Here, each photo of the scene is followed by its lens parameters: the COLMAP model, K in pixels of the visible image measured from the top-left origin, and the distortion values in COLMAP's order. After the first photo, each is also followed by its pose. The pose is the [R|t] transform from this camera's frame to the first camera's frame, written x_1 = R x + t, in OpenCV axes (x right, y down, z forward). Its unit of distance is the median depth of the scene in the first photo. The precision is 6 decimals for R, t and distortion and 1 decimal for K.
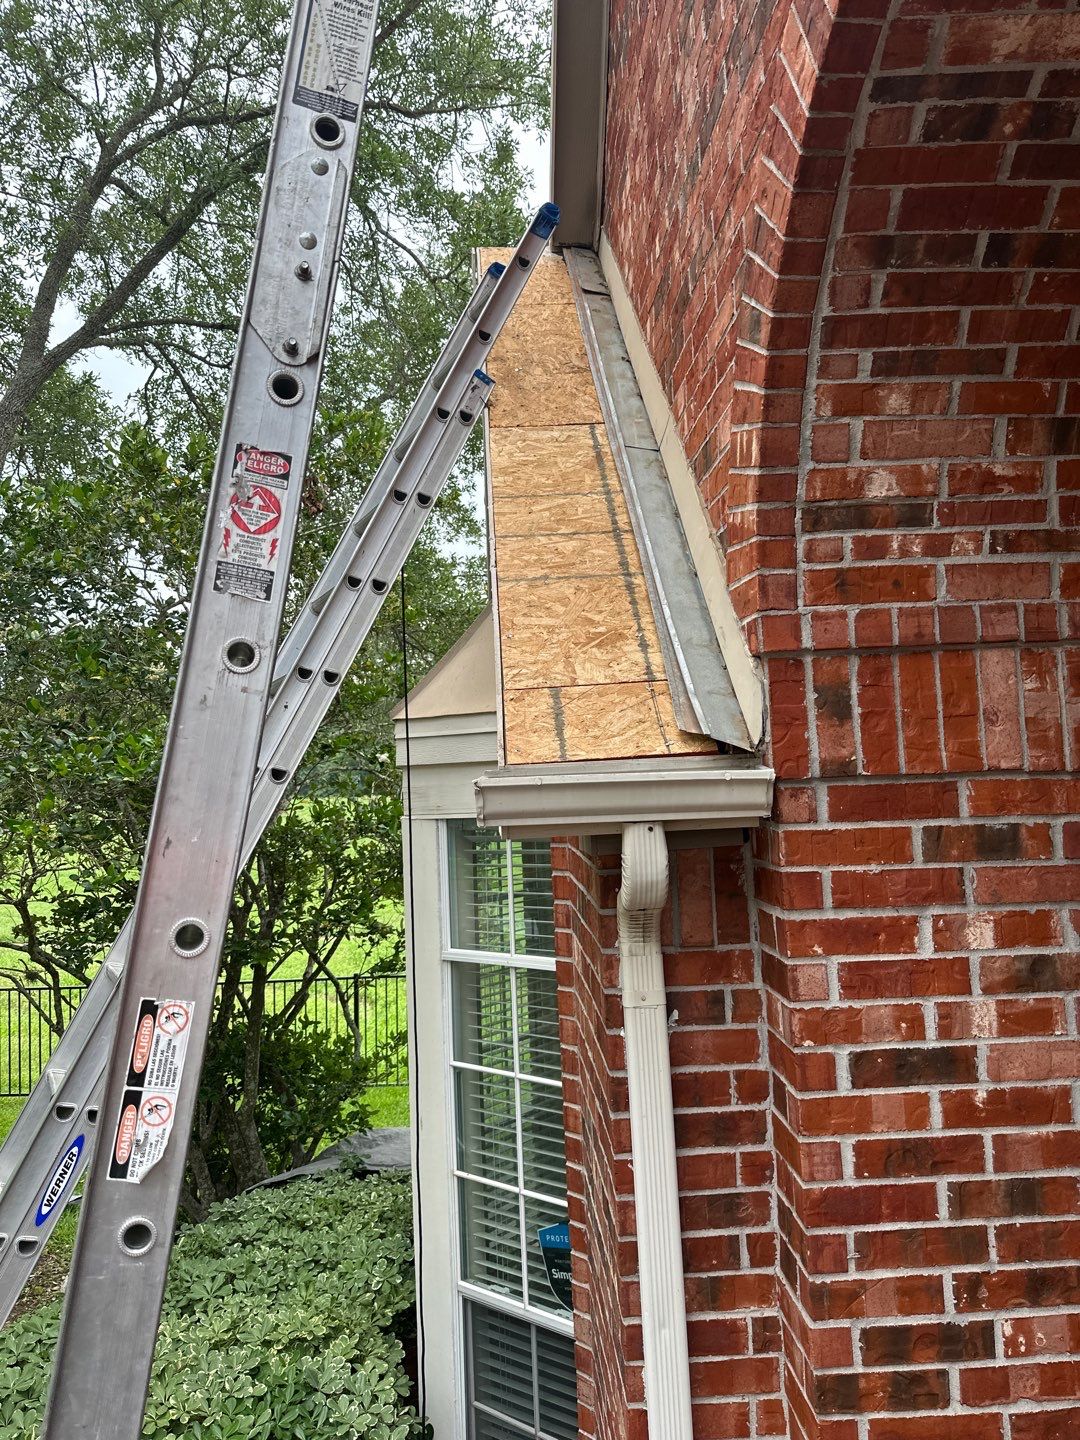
lens RADIAL K [[1044.5, 0, 540.0], [0, 1044.5, 720.0], [0, 0, 1]] dist [-0.001979, 0.000794]
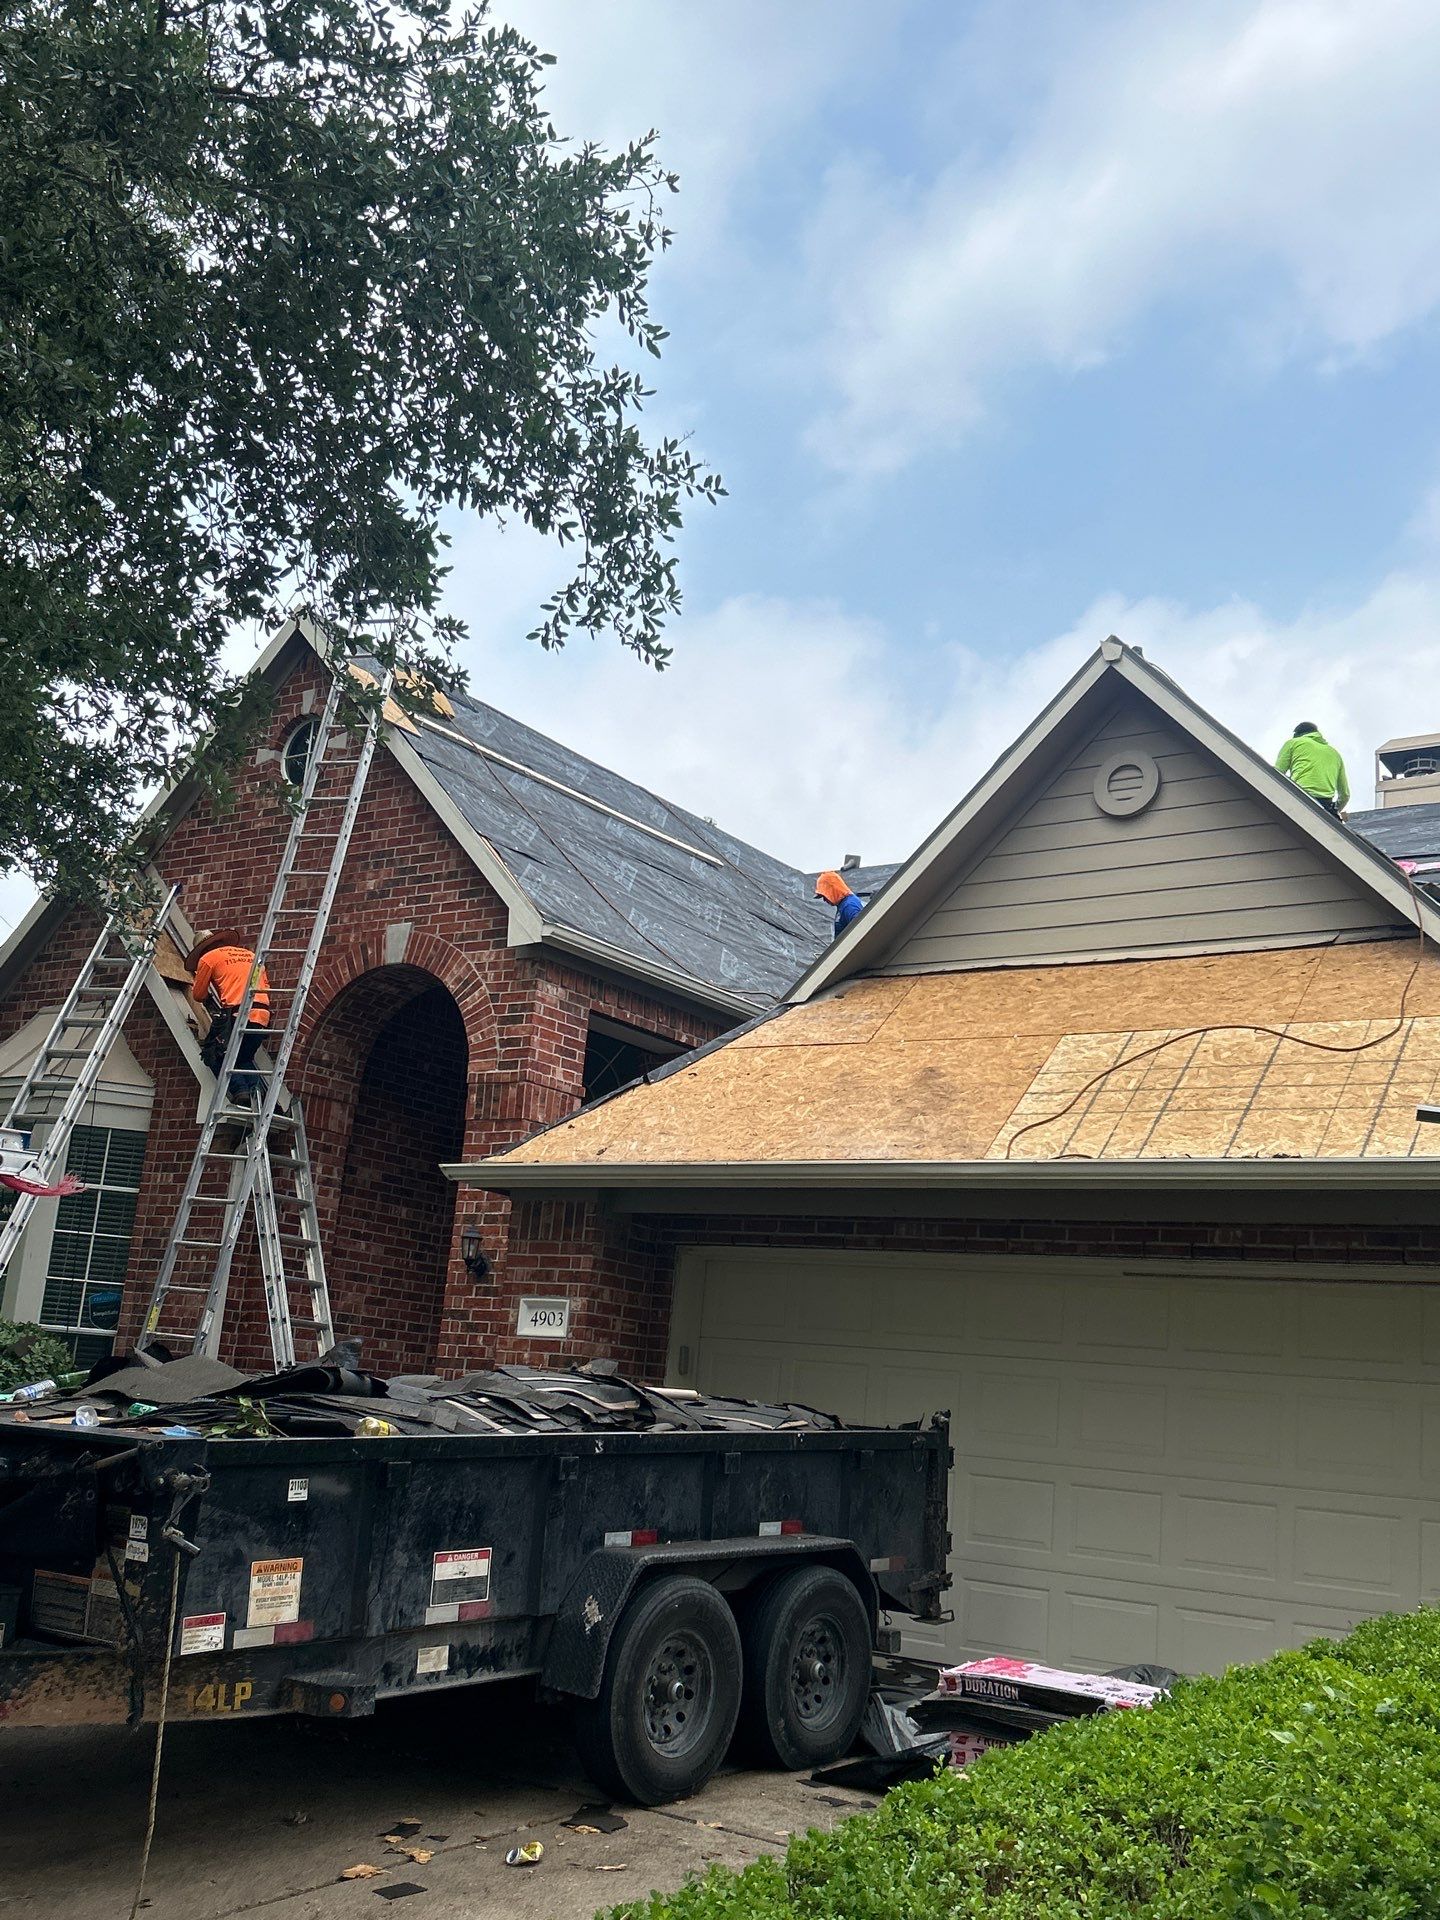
lens RADIAL K [[1811.4, 0, 720.0], [0, 1811.4, 960.0], [0, 0, 1]] dist [0.164699, -0.001429]
pose [[0.602203, 0.290209, 0.743727, -4.182016], [-0.161013, 0.956596, -0.242899, 0.904832], [-0.781937, 0.026525, 0.622792, -4.691162]]
